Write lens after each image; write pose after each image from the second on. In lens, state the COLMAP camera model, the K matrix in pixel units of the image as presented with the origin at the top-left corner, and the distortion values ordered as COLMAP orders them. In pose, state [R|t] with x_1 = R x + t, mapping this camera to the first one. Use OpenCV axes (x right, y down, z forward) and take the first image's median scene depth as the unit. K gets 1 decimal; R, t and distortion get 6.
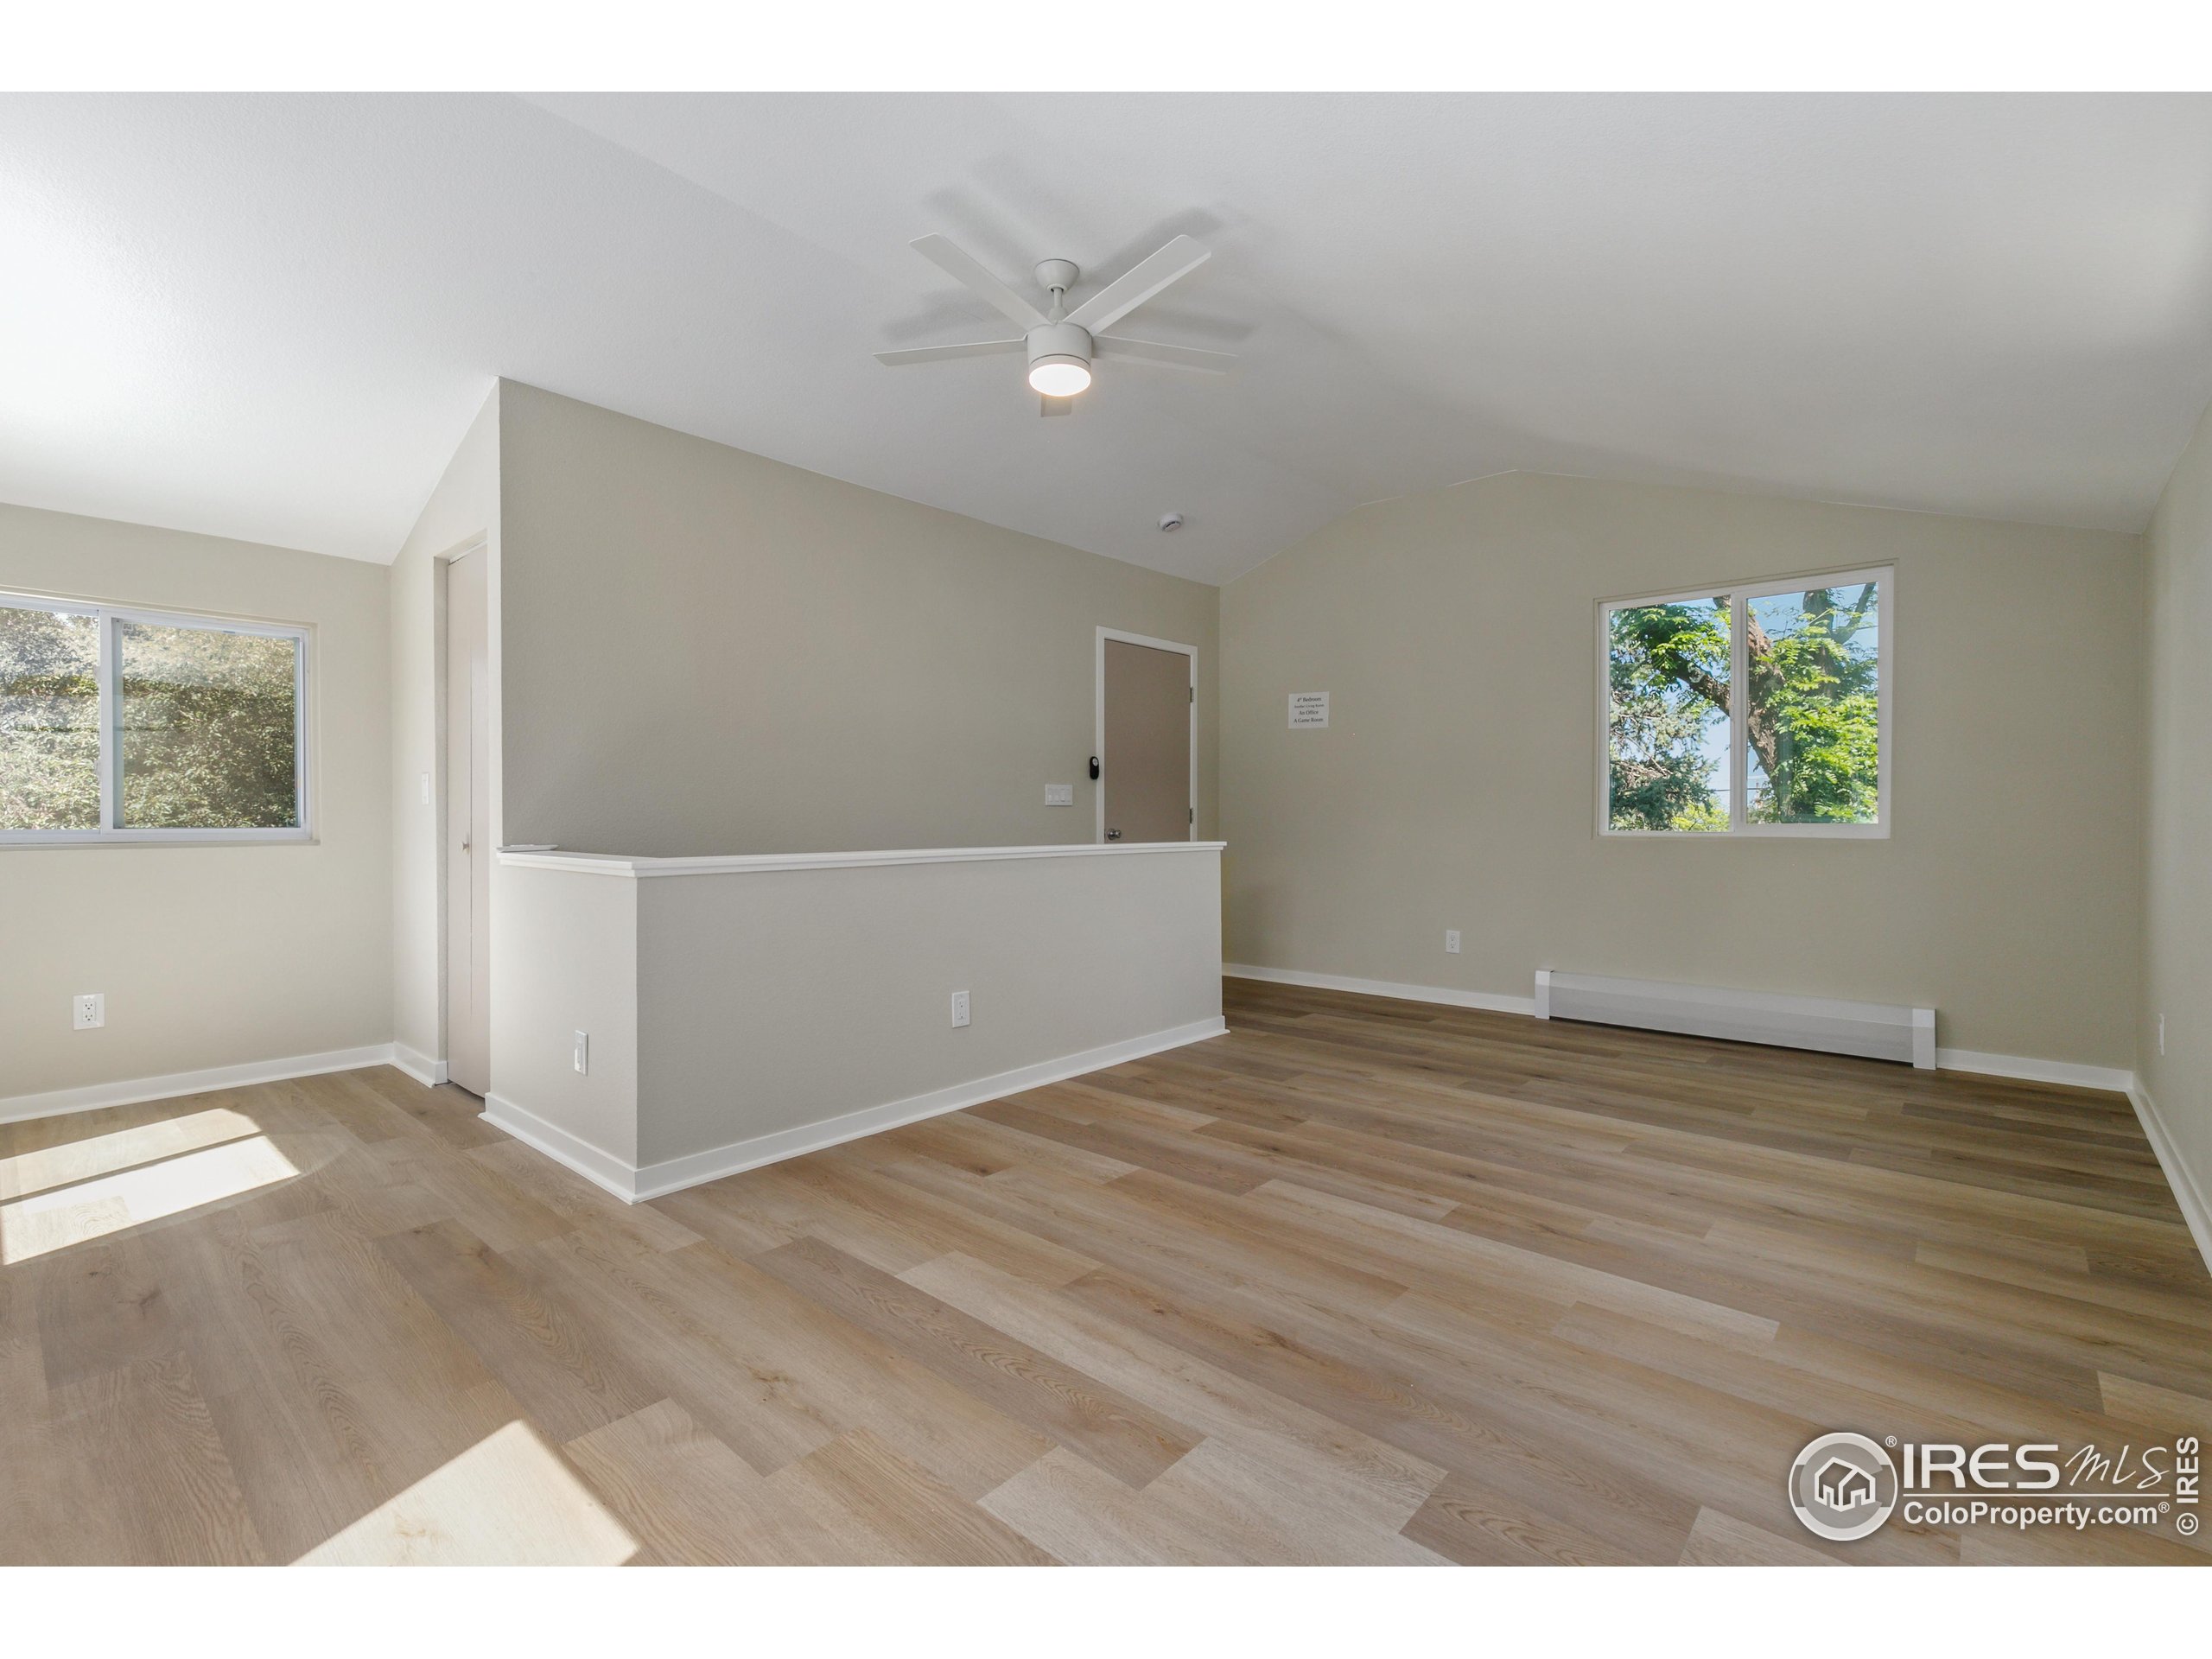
lens RADIAL K [[1011.4, 0, 1113.7], [0, 1011.4, 823.1], [0, 0, 1]] dist [0.010694, -0.003377]
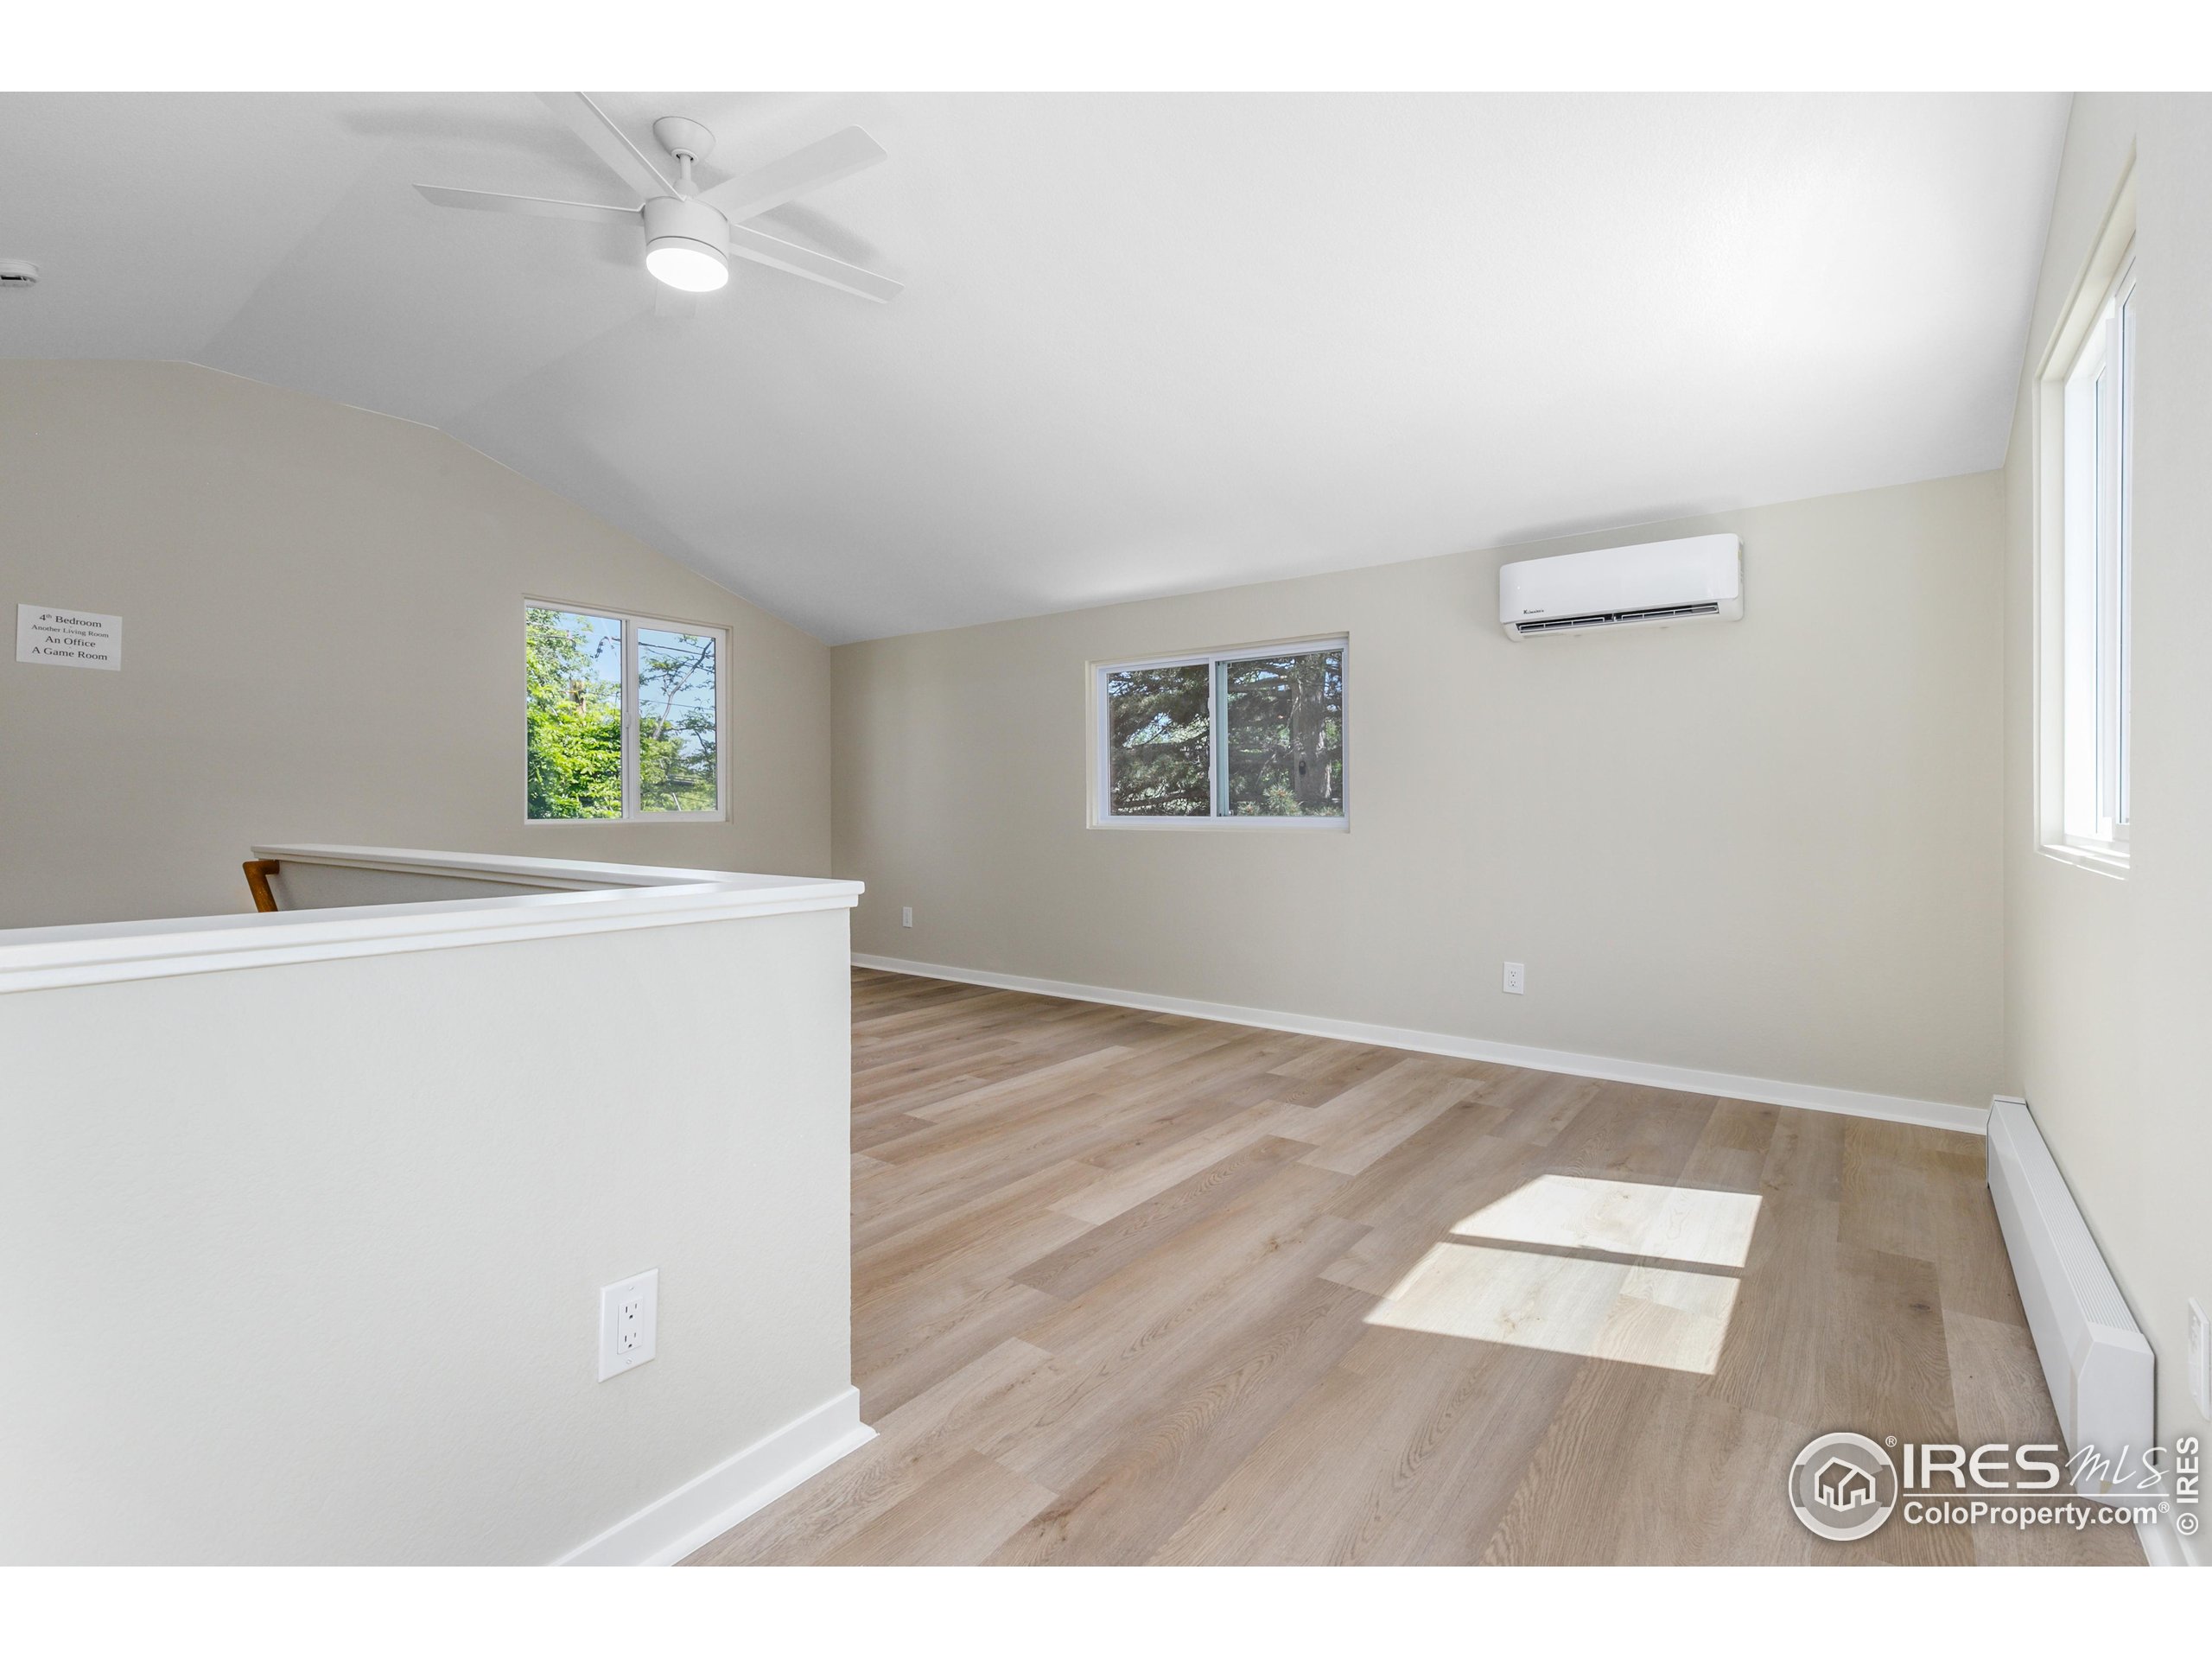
lens RADIAL K [[1011.4, 0, 1097.2], [0, 1011.4, 815.2], [0, 0, 1]] dist [0.010694, -0.003377]
pose [[-0.078269, -0.010664, 0.996875, -1.200943], [0.002076, 0.999939, 0.010860, -0.014588], [-0.996930, 0.002920, -0.078242, 0.988766]]
